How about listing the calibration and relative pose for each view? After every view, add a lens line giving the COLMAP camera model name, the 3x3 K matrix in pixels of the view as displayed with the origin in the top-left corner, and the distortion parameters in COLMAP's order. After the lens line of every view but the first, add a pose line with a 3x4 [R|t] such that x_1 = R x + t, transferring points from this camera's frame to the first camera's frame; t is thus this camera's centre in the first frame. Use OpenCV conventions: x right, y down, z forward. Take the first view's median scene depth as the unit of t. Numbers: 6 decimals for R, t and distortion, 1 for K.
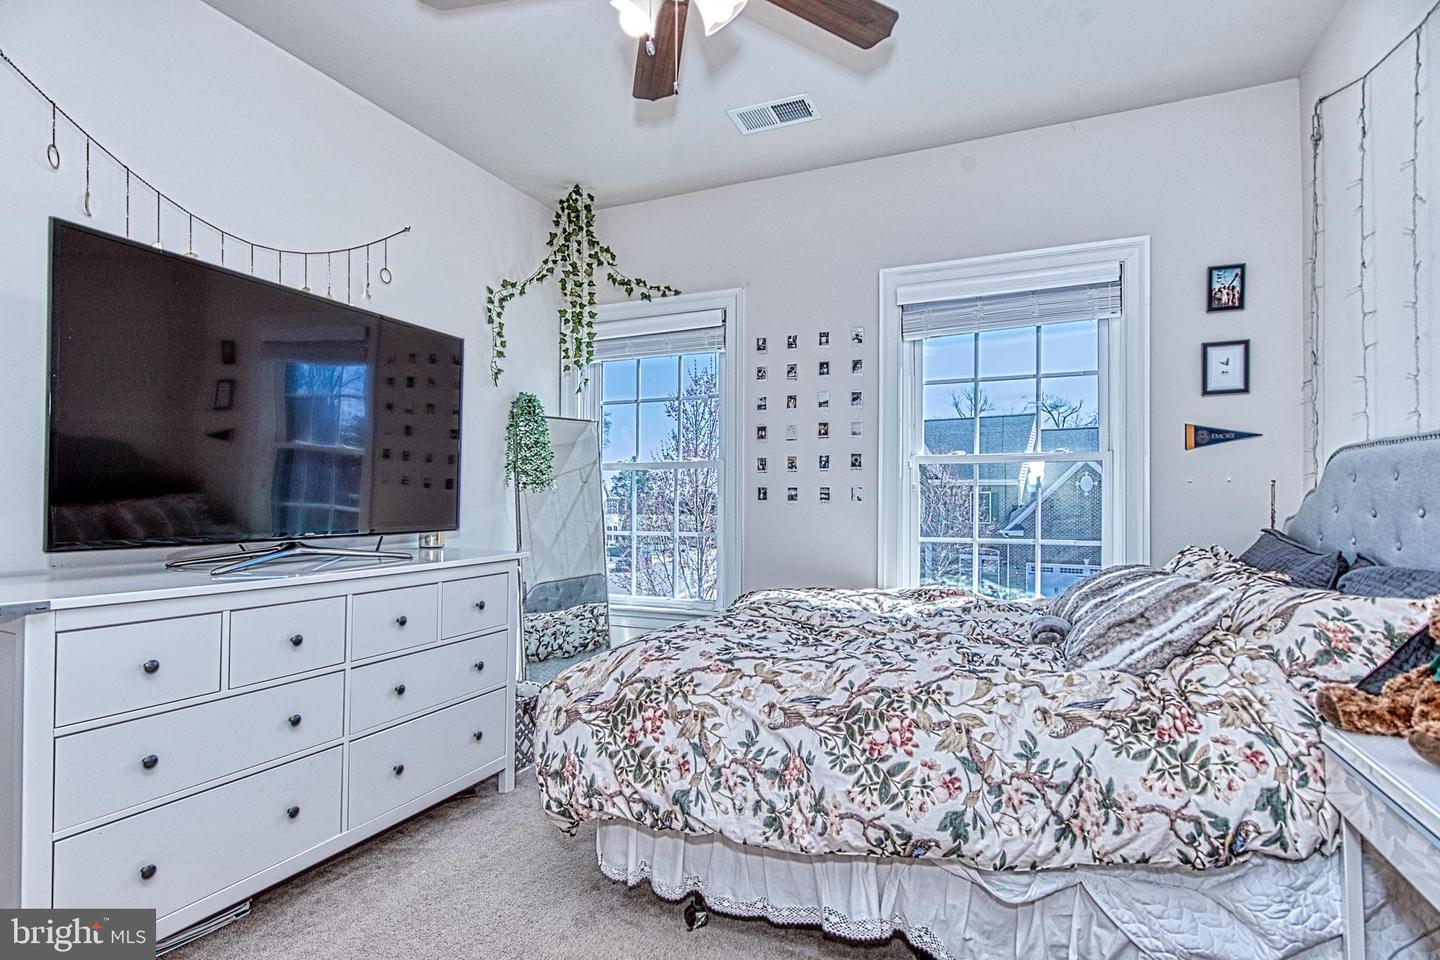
lens RADIAL K [[718.0, 0, 722.0], [0, 718.0, 487.2], [0, 0, 1]] dist [-0.002382, -0.000955]
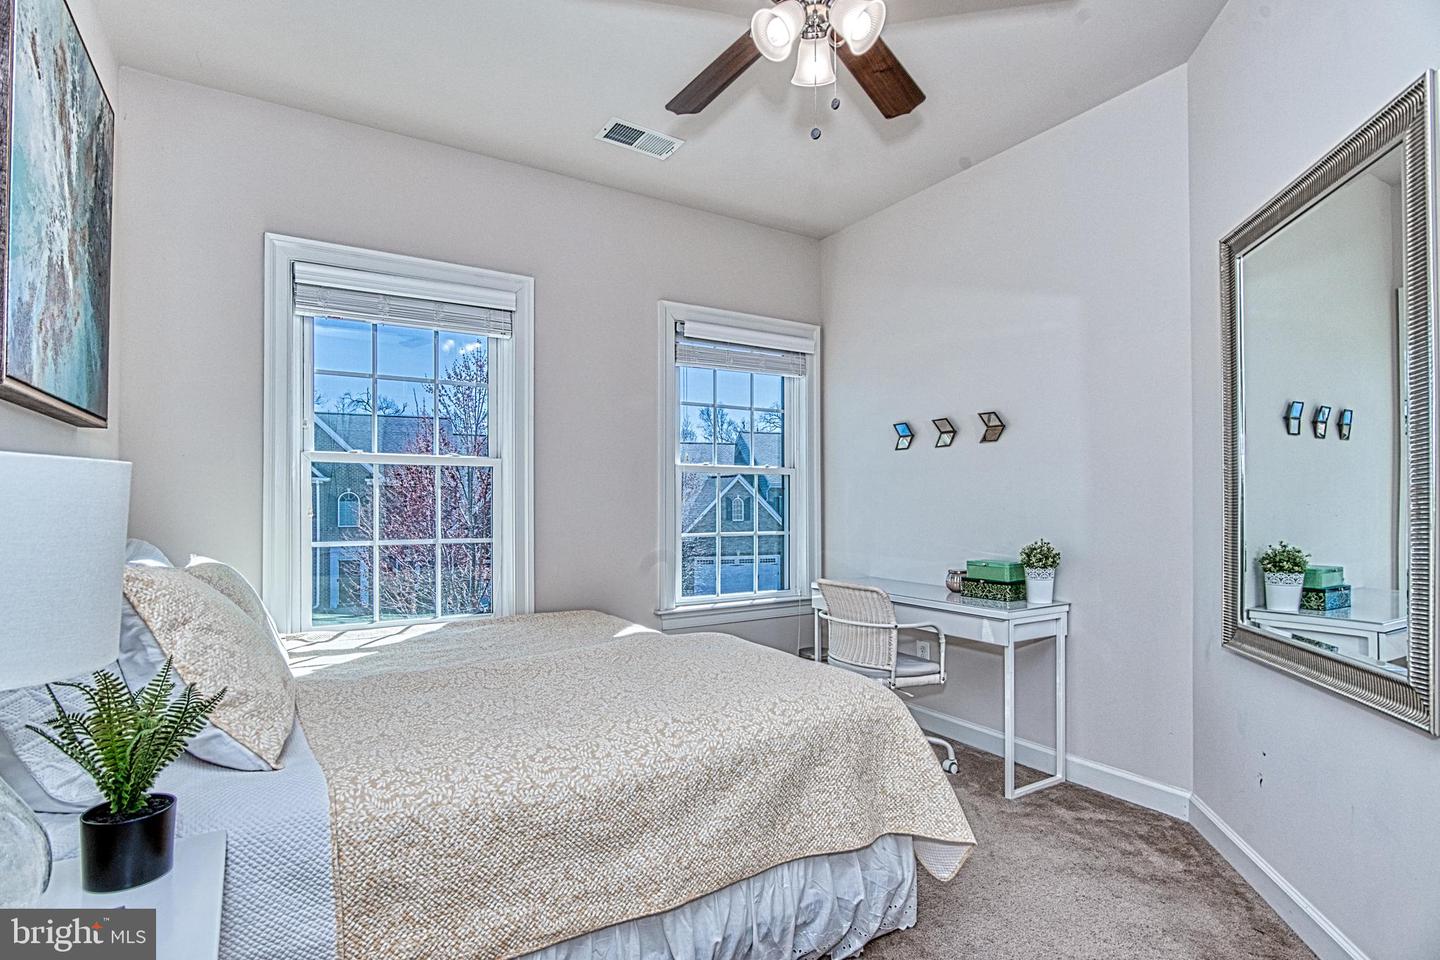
lens RADIAL K [[718.0, 0, 718.1], [0, 718.0, 488.7], [0, 0, 1]] dist [-0.002382, -0.000955]
pose [[0.575928, 0.008364, 0.817458, -0.174079], [-0.009372, 0.999950, -0.003628, -0.000400], [-0.817447, -0.005572, 0.575977, 0.073596]]
